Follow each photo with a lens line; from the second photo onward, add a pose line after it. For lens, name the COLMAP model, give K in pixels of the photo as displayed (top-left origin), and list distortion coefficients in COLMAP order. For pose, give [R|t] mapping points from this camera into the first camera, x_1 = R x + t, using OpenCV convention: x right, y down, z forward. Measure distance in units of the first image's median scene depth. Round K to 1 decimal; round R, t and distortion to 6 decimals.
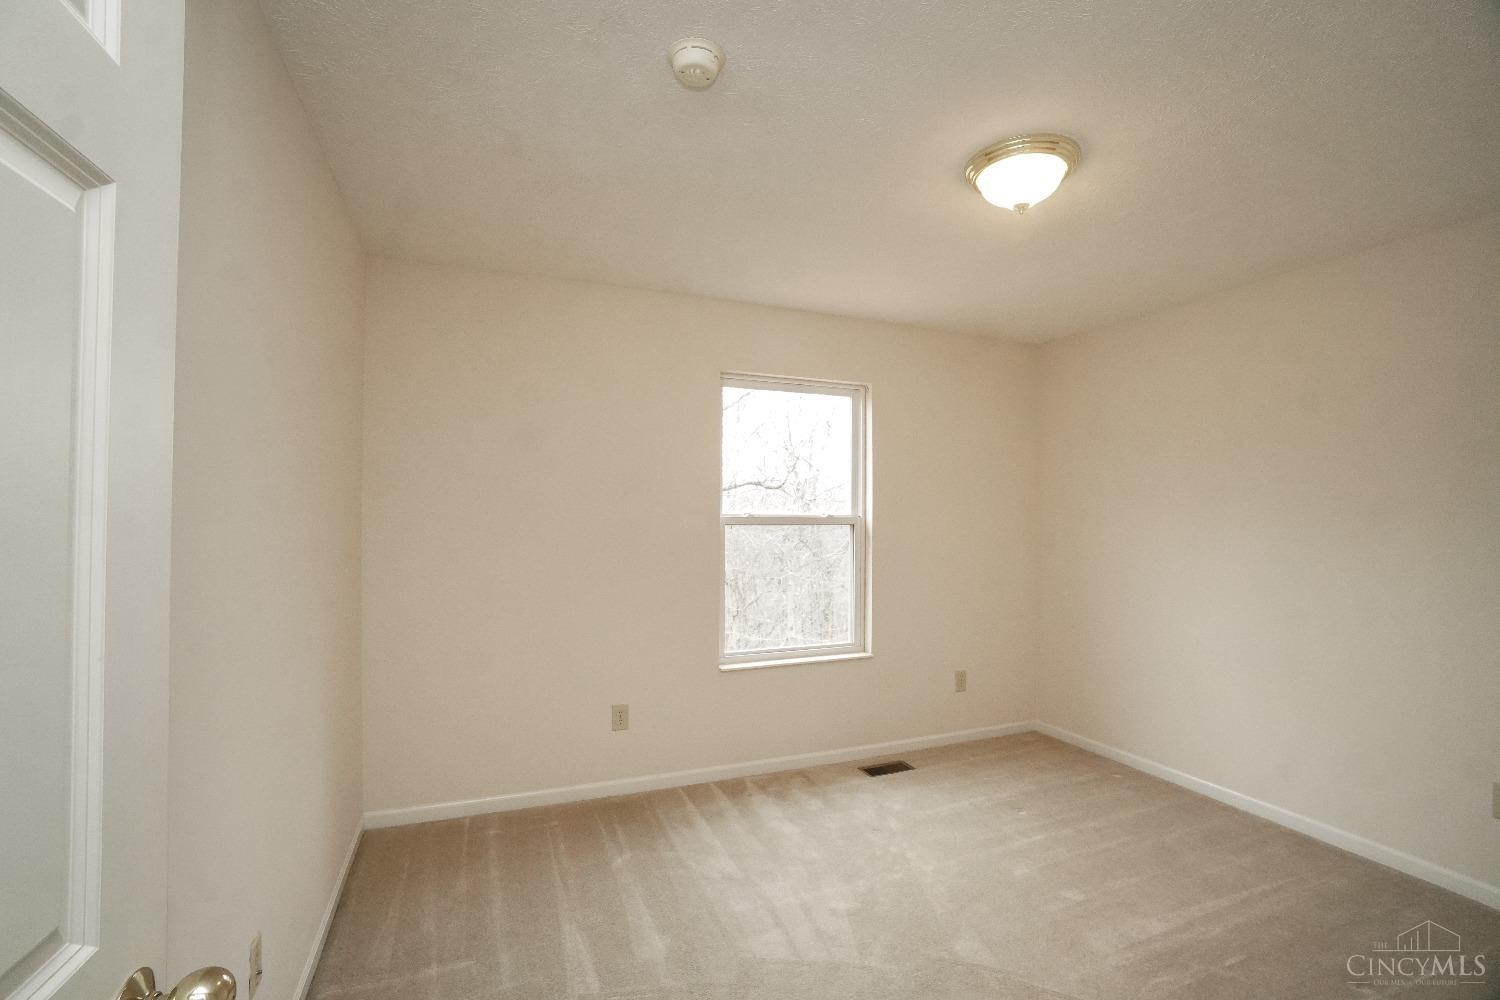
lens RADIAL K [[653.6, 0, 750.0], [0, 653.6, 500.0], [0, 0, 1]] dist [-0.093480, 0.037548]
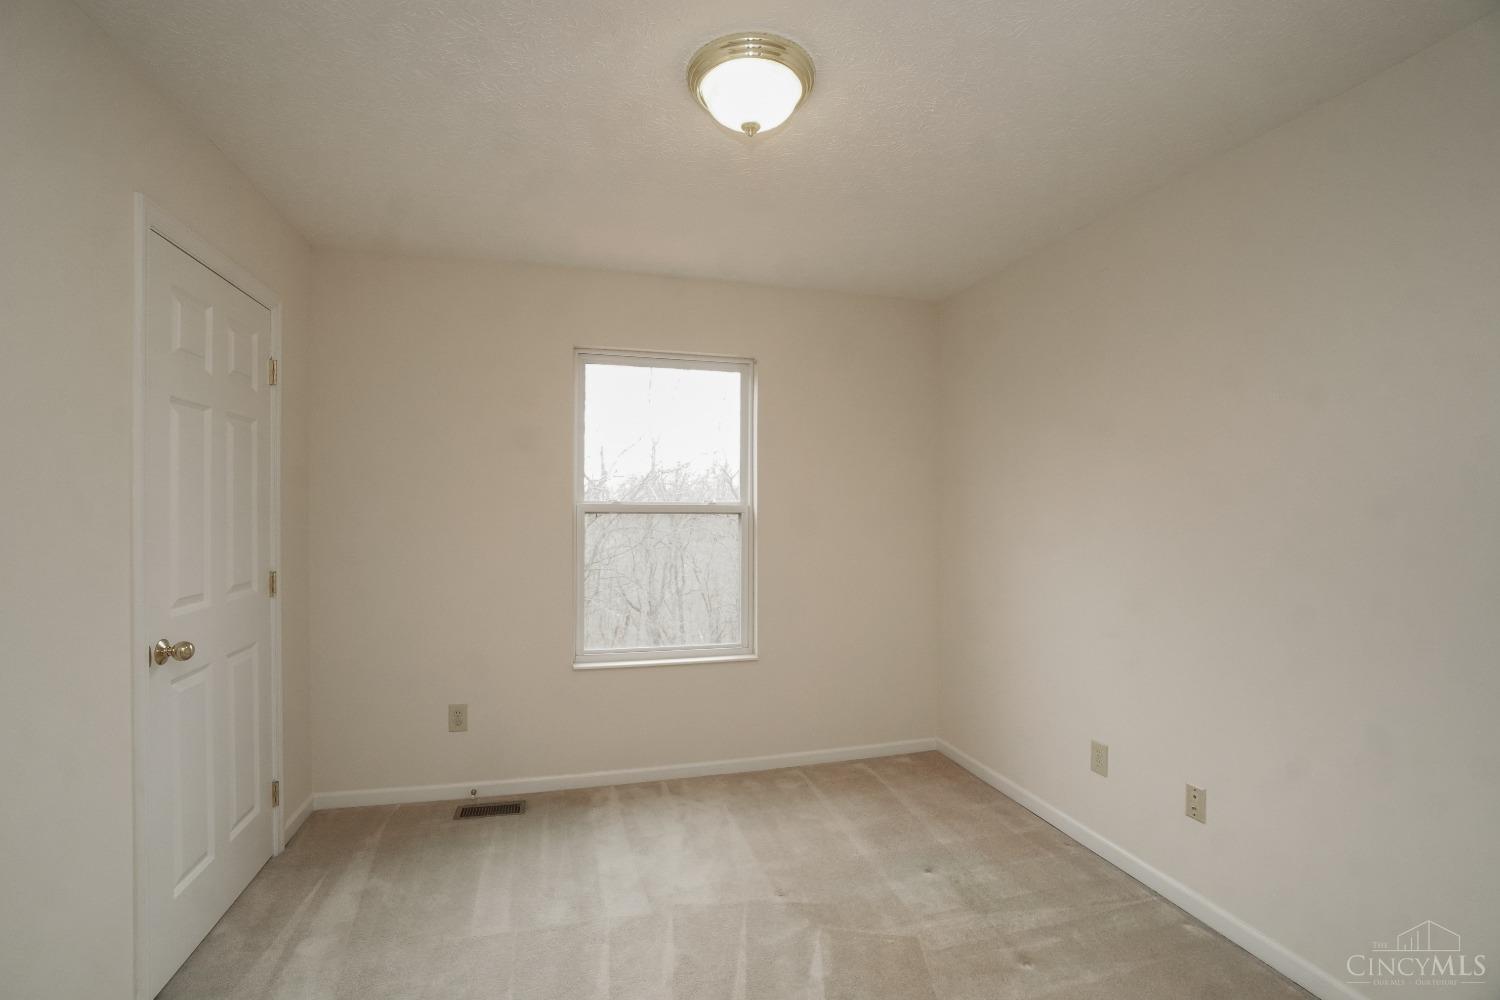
lens RADIAL K [[663.1, 0, 750.0], [0, 663.1, 500.0], [0, 0, 1]] dist [-0.082125, -0.000240]
pose [[0.996737, 0.005894, -0.080499, 0.252486], [-0.004082, 0.999735, 0.022651, -0.002867], [0.080611, -0.022249, 0.996497, 0.085772]]
